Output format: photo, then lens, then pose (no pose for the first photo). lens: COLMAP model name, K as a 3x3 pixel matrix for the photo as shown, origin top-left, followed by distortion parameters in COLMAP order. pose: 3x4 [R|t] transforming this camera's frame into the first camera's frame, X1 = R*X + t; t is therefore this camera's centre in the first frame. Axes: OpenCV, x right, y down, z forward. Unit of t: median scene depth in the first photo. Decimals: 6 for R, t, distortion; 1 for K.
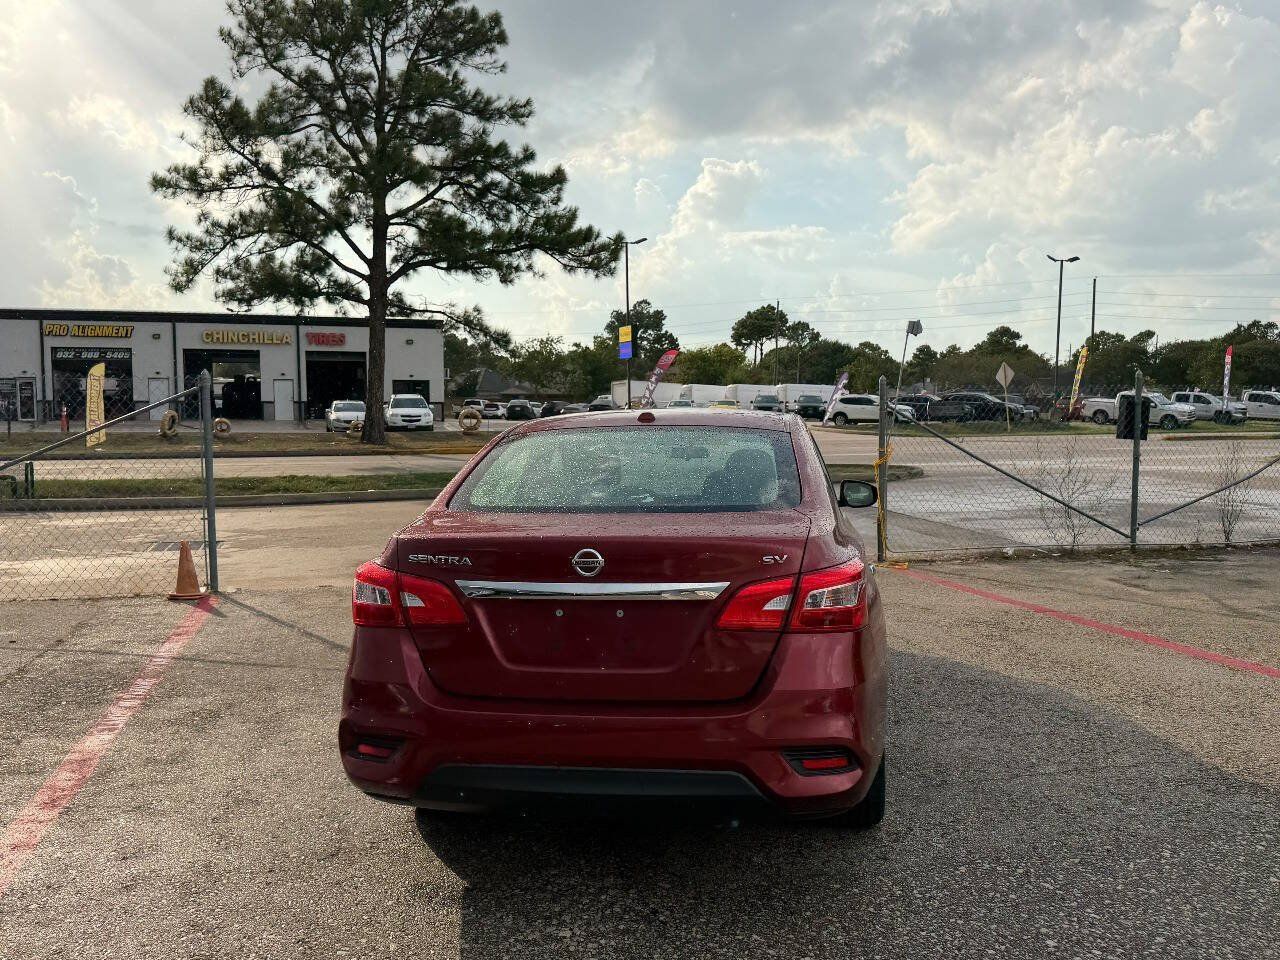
lens RADIAL K [[1120.2, 0, 645.3], [0, 1120.2, 494.6], [0, 0, 1]] dist [0.143014, -0.265871]
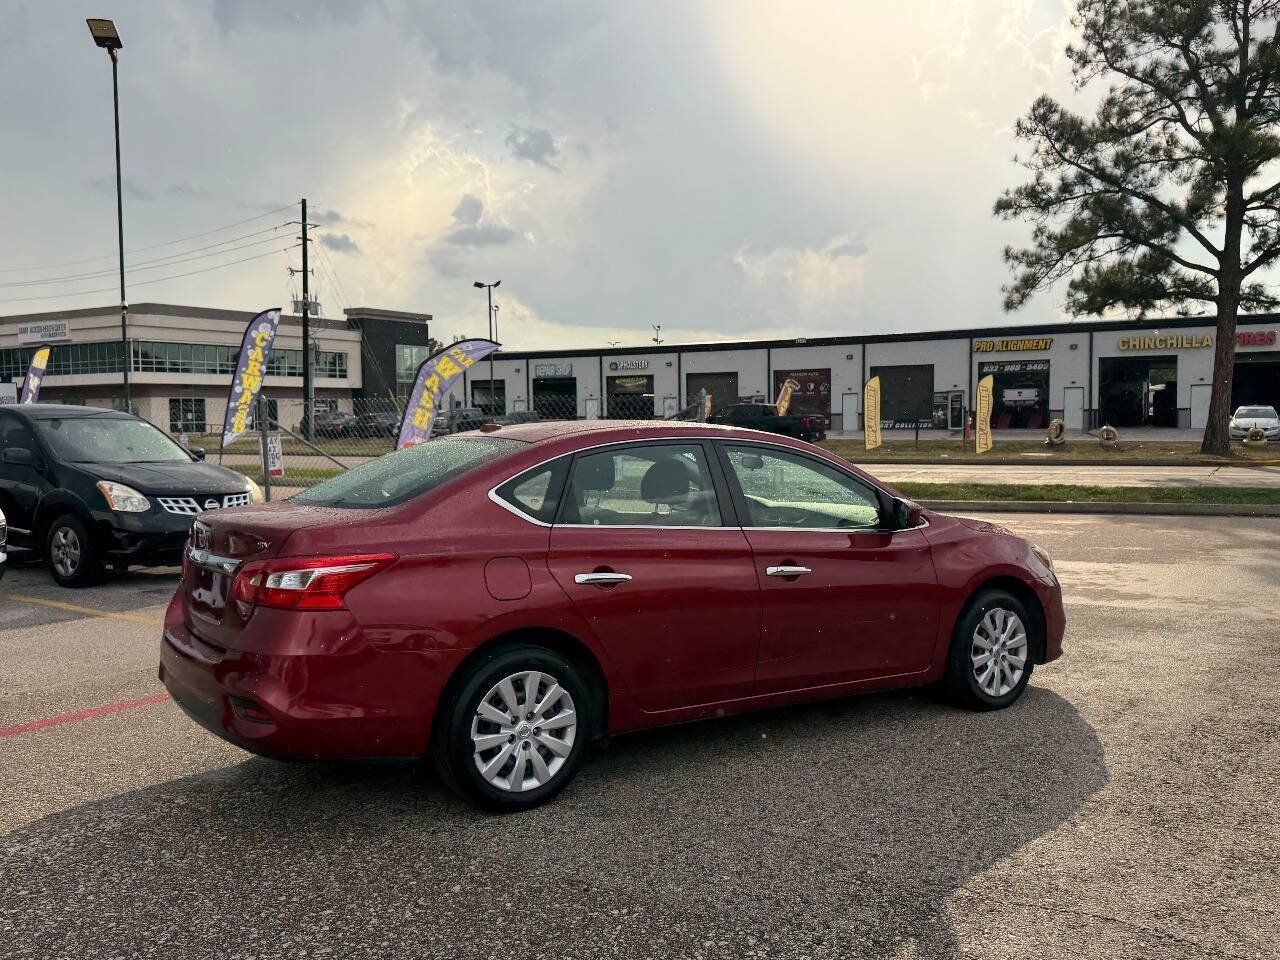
lens RADIAL K [[1120.2, 0, 646.5], [0, 1120.2, 488.1], [0, 0, 1]] dist [0.143014, -0.265871]
pose [[0.676369, 0.038411, -0.735561, 0.123408], [-0.047643, 0.998830, 0.008350, -0.003360], [0.735020, 0.029397, 0.677407, 0.043214]]
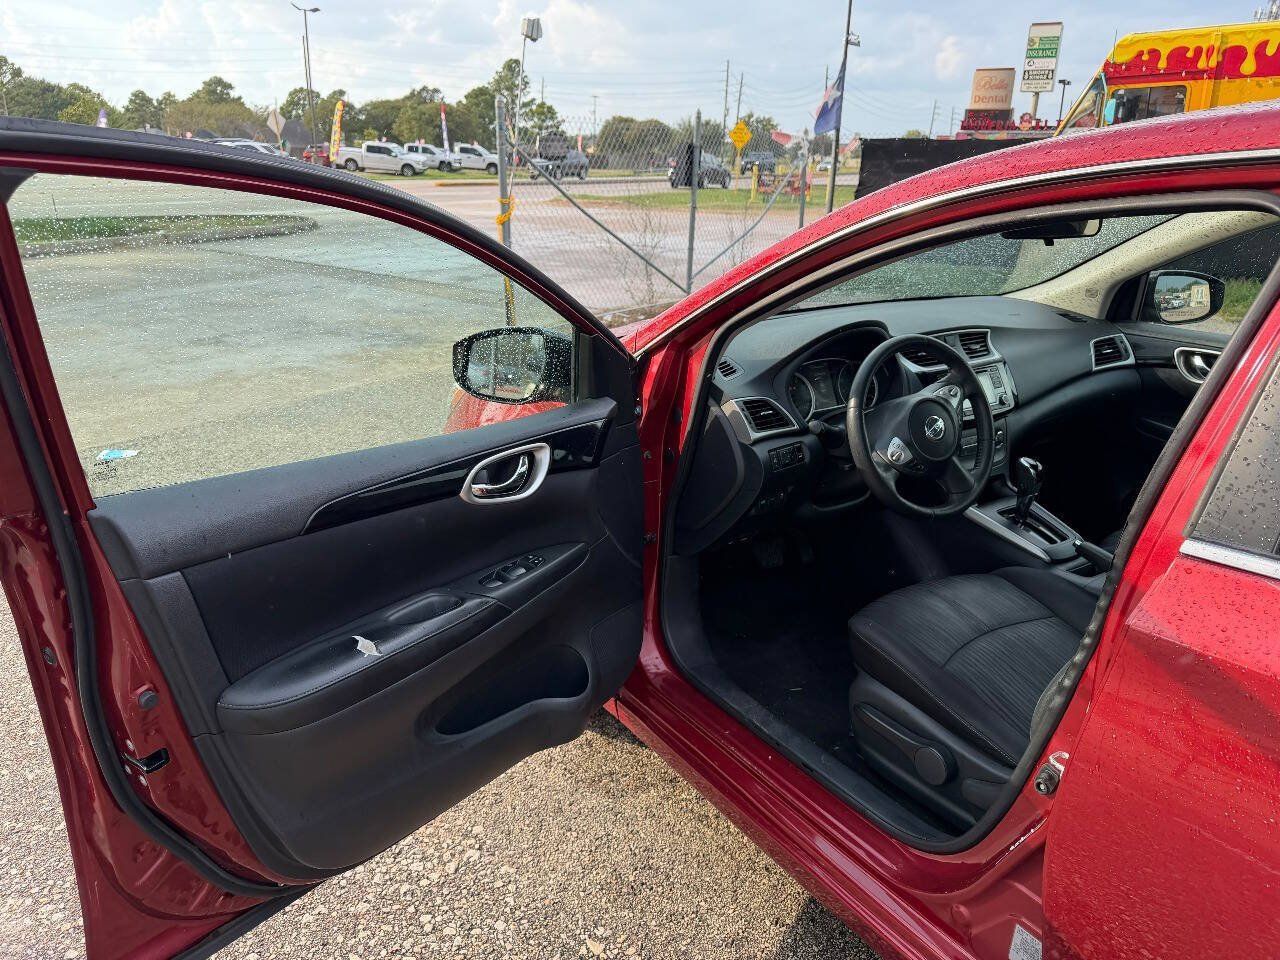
lens RADIAL K [[912.9, 0, 631.2], [0, 912.9, 487.8], [0, 0, 1]] dist [0.005854, -0.006845]
pose [[0.756699, -0.207948, 0.619810, -0.048817], [0.034449, 0.959430, 0.279833, -0.007575], [-0.652855, -0.190397, 0.733164, 0.146349]]
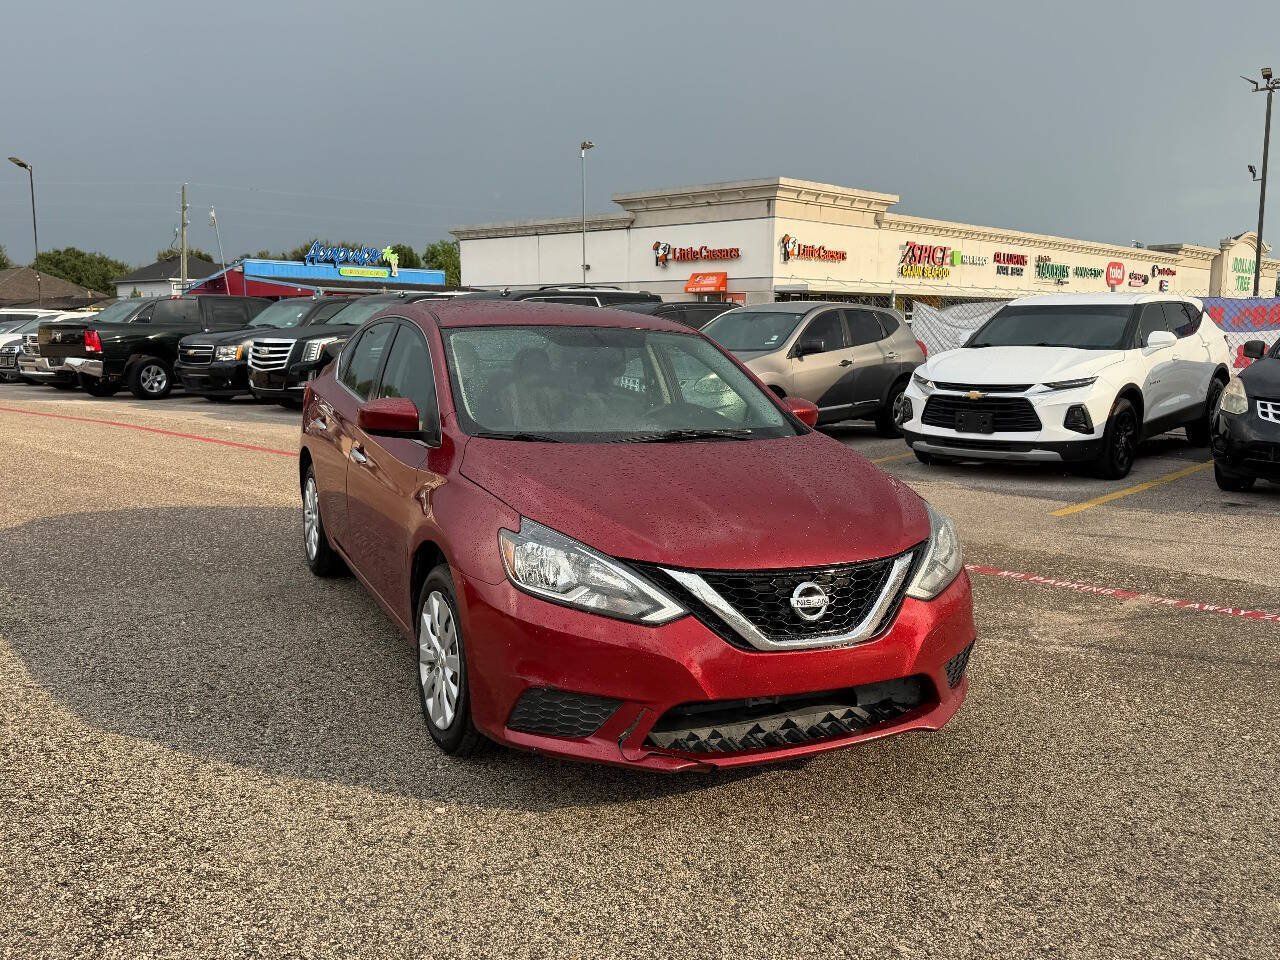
lens RADIAL K [[1120.2, 0, 645.4], [0, 1120.2, 495.4], [0, 0, 1]] dist [0.143014, -0.265871]
pose [[-0.838531, 0.074216, -0.539776, 0.076245], [-0.050458, 0.975845, 0.212558, -0.019458], [0.542513, 0.205472, -0.814531, 0.292263]]
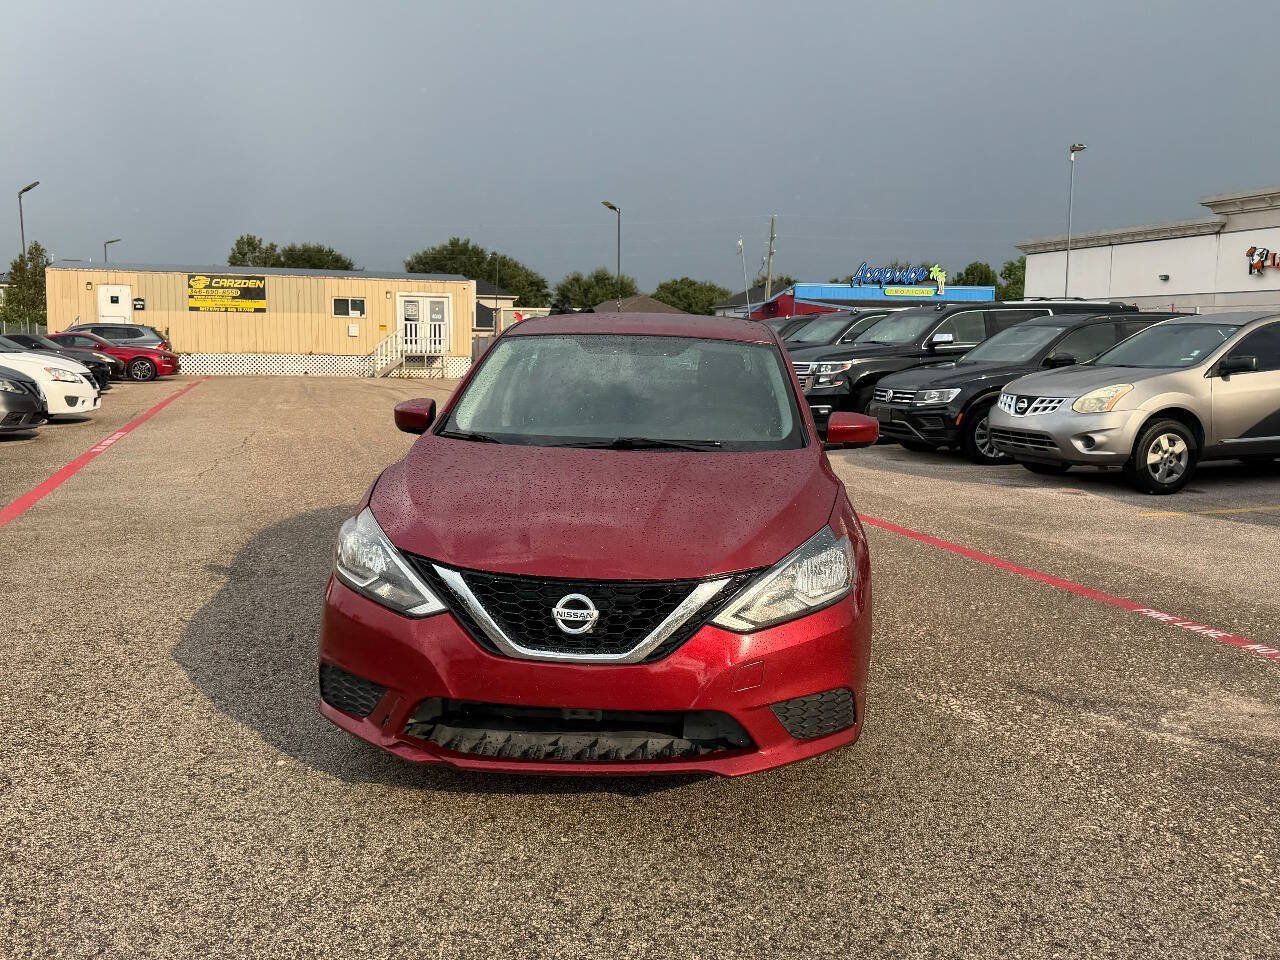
lens RADIAL K [[1119.4, 0, 646.9], [0, 1119.4, 481.2], [0, 0, 1]] dist [0.142065, -0.267936]
pose [[-0.997652, -0.001380, -0.068471, 0.014252], [-0.015167, 0.979420, 0.201261, -0.020284], [0.066784, 0.201827, -0.977142, 0.311713]]
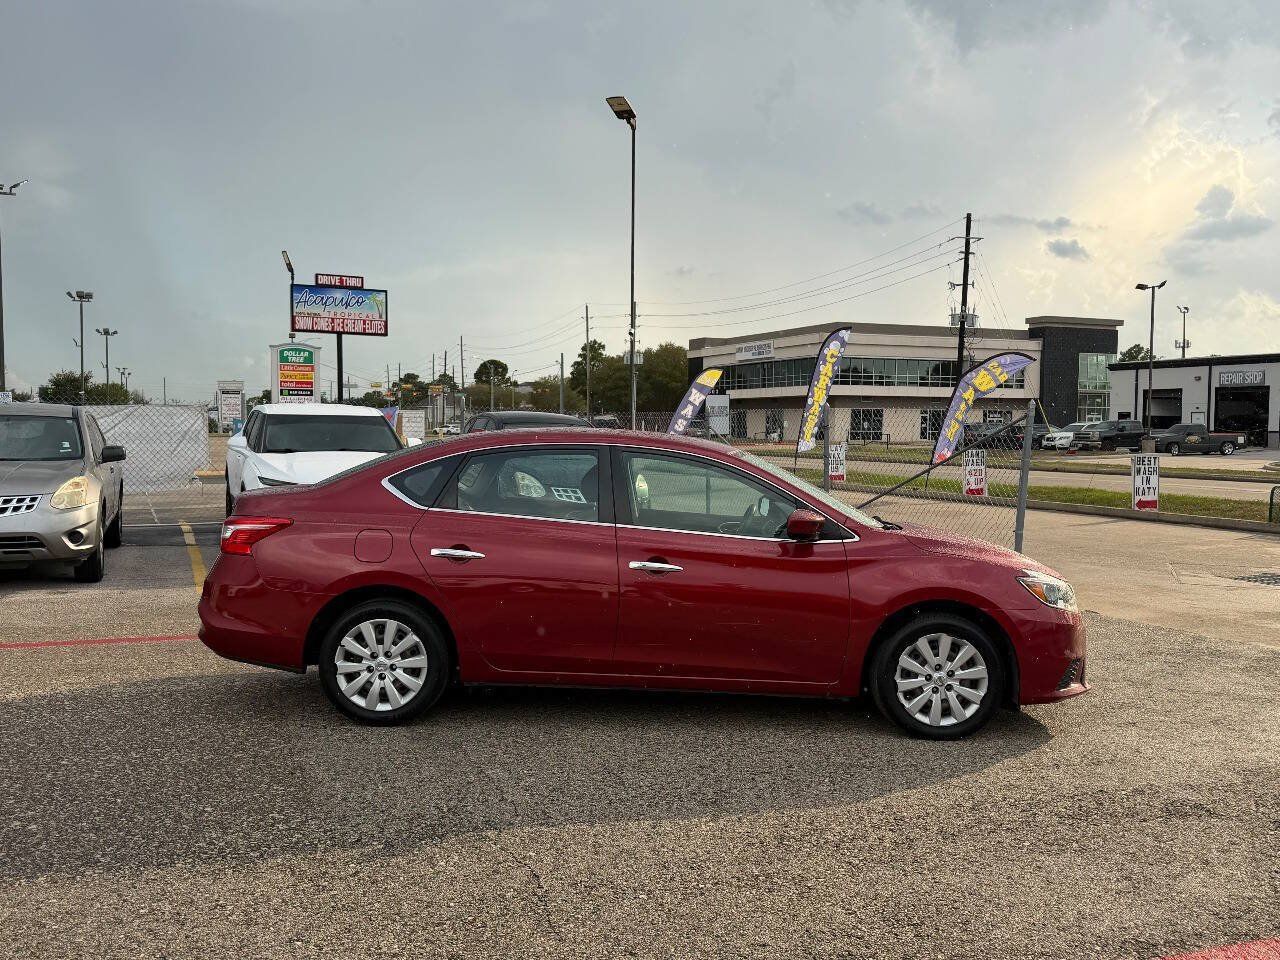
lens RADIAL K [[1119.4, 0, 648.0], [0, 1119.4, 487.3], [0, 0, 1]] dist [0.142065, -0.267936]
pose [[0.135080, 0.052579, -0.989439, 0.187194], [-0.088422, 0.995247, 0.040816, -0.010139], [0.986881, 0.081975, 0.139087, 0.131295]]
